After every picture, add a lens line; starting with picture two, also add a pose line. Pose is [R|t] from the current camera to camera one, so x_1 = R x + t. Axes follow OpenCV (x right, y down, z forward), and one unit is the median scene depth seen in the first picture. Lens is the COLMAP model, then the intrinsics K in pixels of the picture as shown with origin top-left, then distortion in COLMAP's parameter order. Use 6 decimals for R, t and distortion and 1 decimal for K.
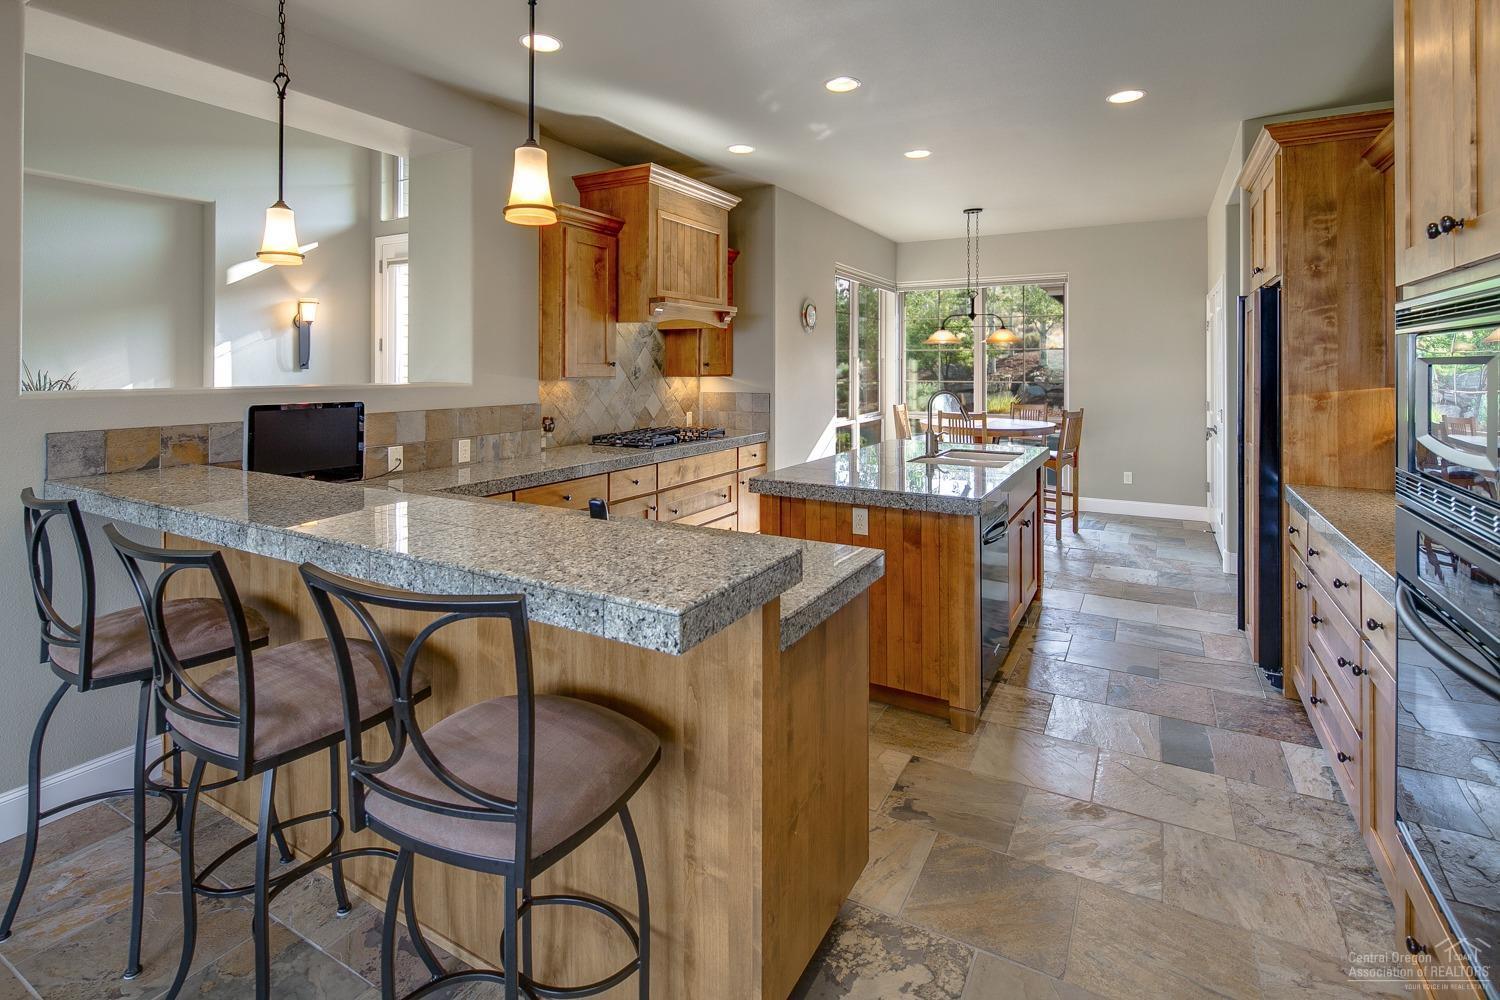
lens RADIAL K [[725.0, 0, 748.9], [0, 725.0, 468.7], [0, 0, 1]] dist [-0.001368, -0.002054]
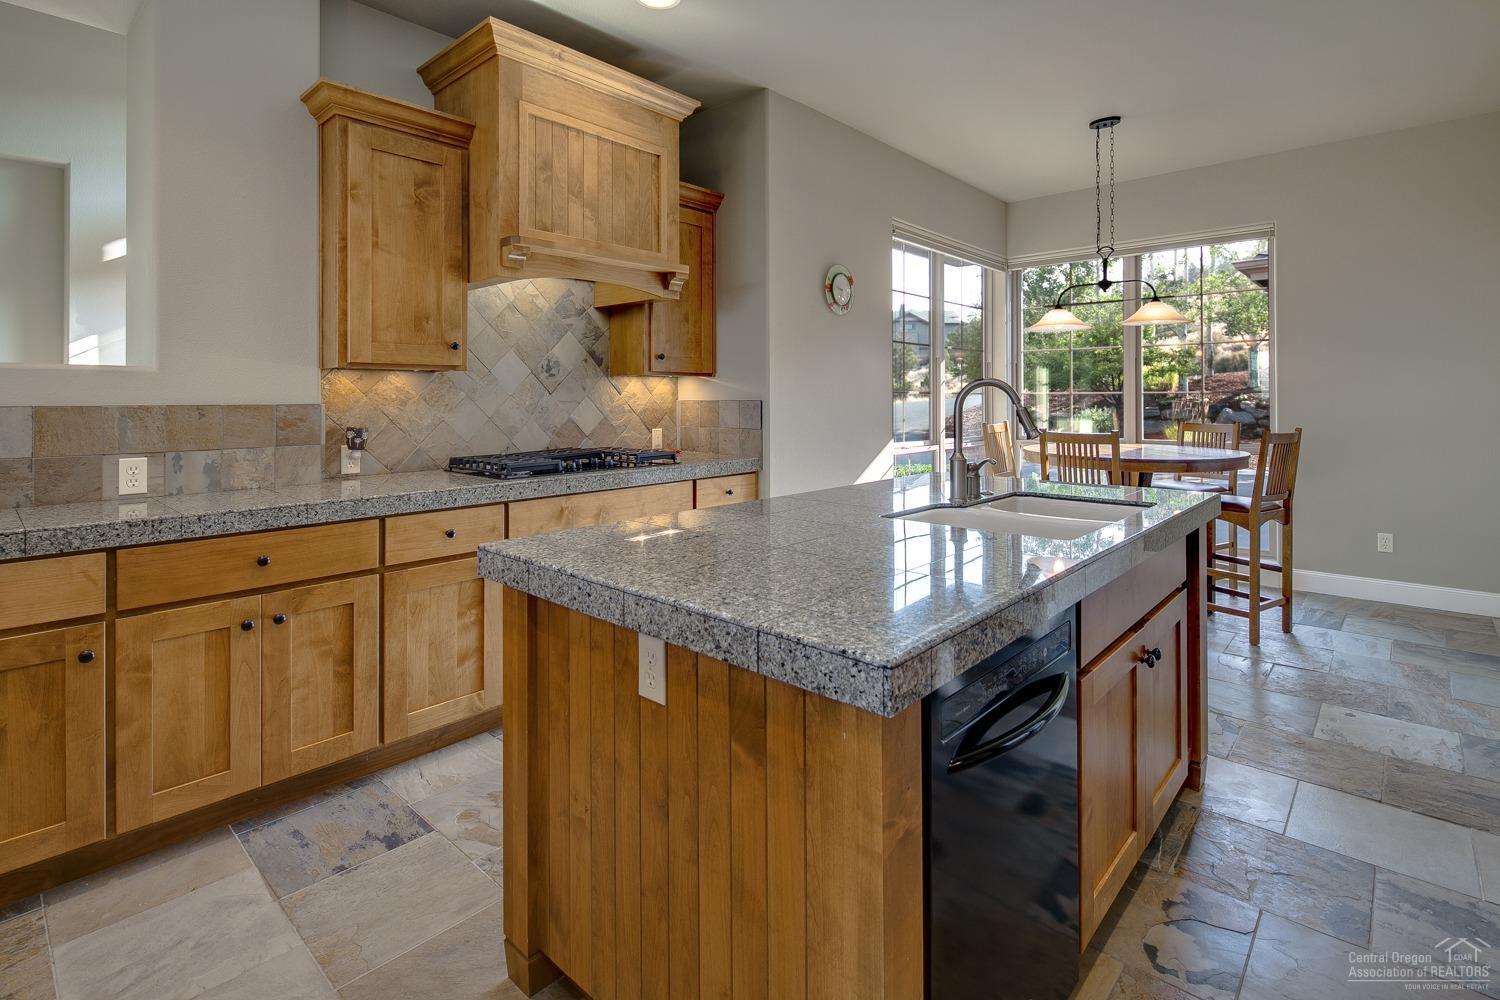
lens RADIAL K [[725.0, 0, 748.9], [0, 725.0, 468.7], [0, 0, 1]] dist [-0.001368, -0.002054]
pose [[0.973660, 0.018391, -0.227262, 0.186422], [-0.027907, 0.998860, -0.038729, -0.015972], [0.226290, 0.044051, 0.973063, 0.382620]]
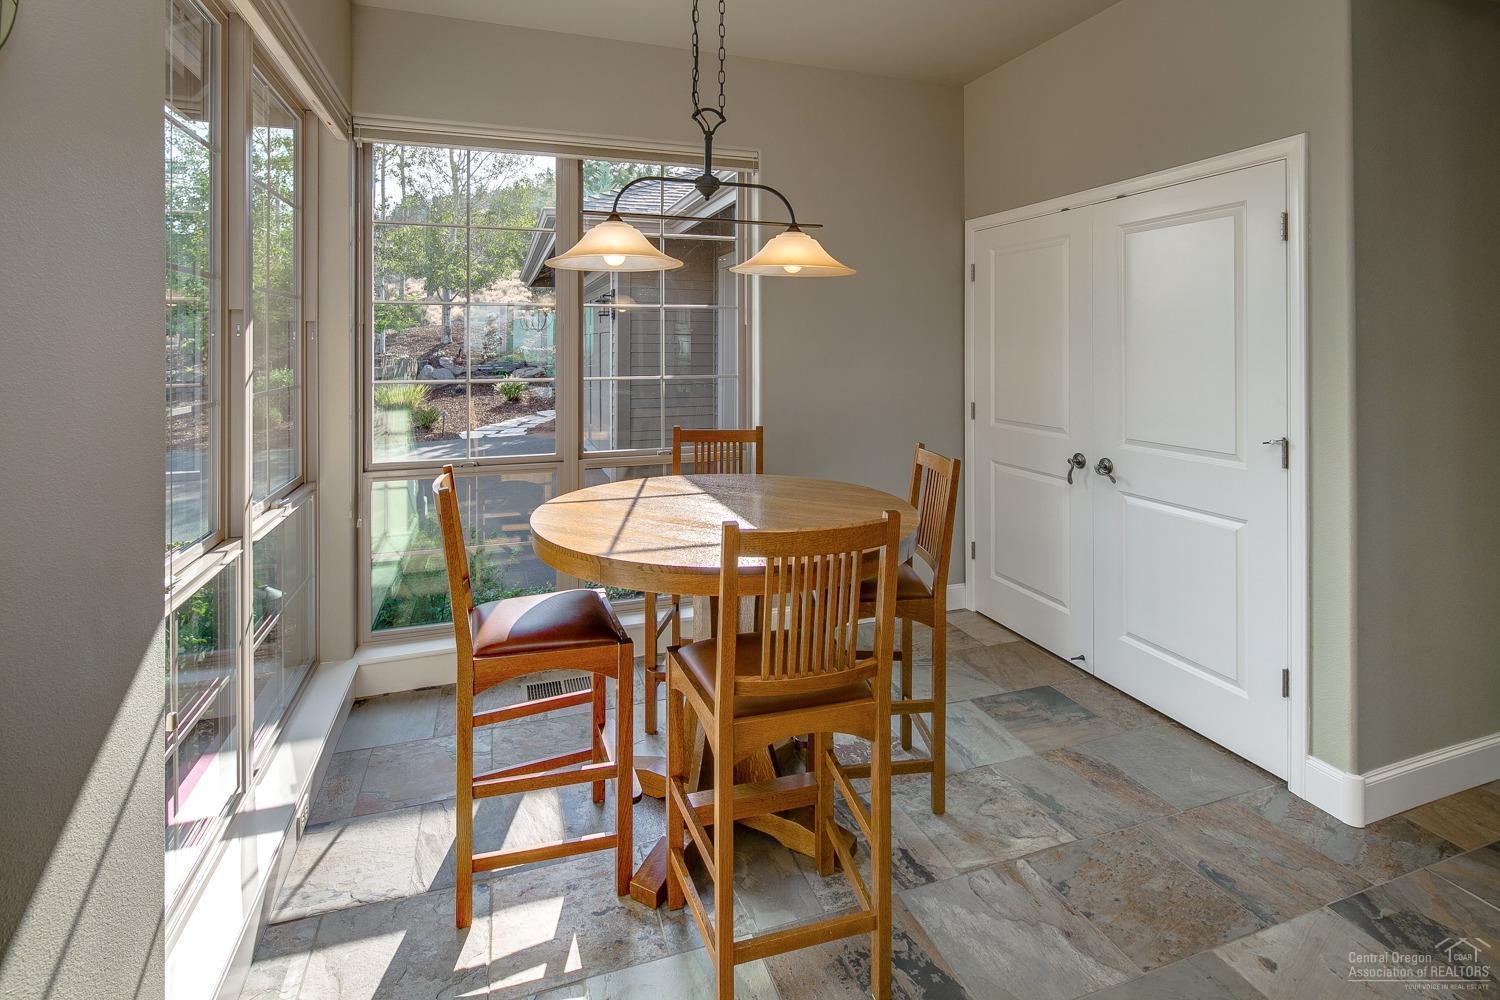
lens RADIAL K [[725.0, 0, 748.9], [0, 725.0, 468.7], [0, 0, 1]] dist [-0.001368, -0.002054]
pose [[0.652892, -0.134228, 0.745463, 0.076639], [0.110532, 0.990521, 0.081547, -0.135464], [-0.749343, 0.029156, 0.661540, 0.966041]]
